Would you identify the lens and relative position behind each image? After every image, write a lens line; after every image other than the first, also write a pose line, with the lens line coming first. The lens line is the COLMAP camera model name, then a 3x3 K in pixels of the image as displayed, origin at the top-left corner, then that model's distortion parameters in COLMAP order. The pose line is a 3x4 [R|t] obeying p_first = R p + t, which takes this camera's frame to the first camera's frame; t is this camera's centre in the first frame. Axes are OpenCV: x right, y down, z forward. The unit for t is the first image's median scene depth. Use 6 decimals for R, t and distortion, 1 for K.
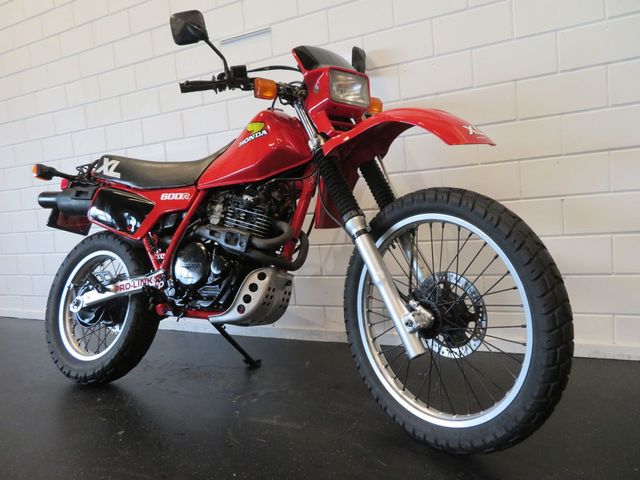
lens RADIAL K [[454.7, 0, 320.0], [0, 454.7, 240.0], [0, 0, 1]] dist [-0.004572, -0.001123]
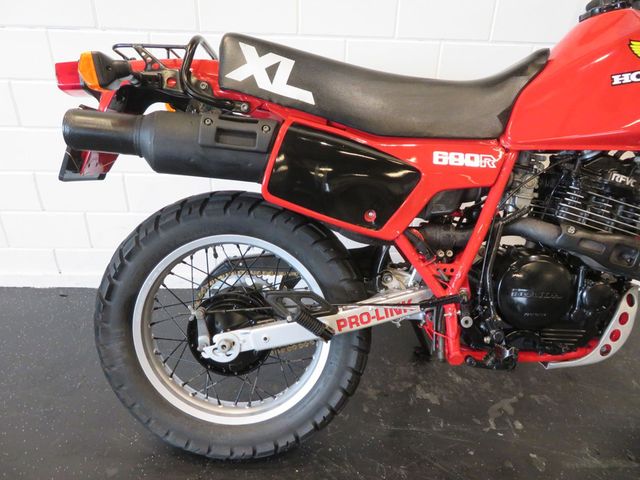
lens RADIAL K [[454.7, 0, 320.0], [0, 454.7, 240.0], [0, 0, 1]] dist [-0.004572, -0.001123]
pose [[0.878949, -0.113861, 0.463125, -0.809315], [-0.063897, 0.934213, 0.350947, -0.205157], [-0.472617, -0.338057, 0.813849, 0.671820]]
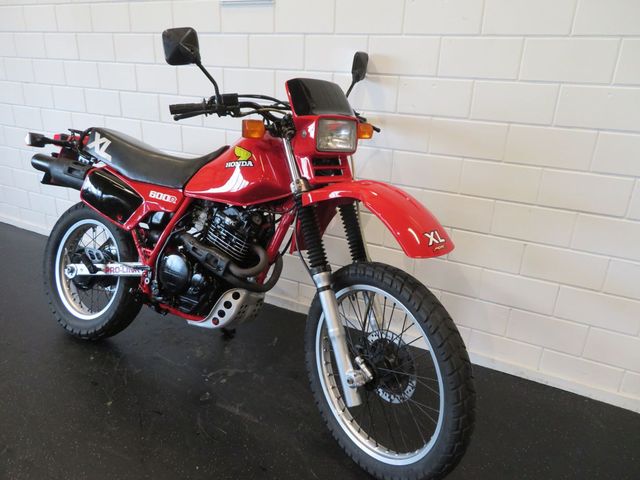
lens RADIAL K [[454.7, 0, 320.0], [0, 454.7, 240.0], [0, 0, 1]] dist [-0.004572, -0.001123]
pose [[0.991720, 0.126529, 0.021966, 0.033159], [-0.127753, 0.954592, 0.269133, -0.364196], [0.013085, -0.269710, 0.962853, -0.034988]]
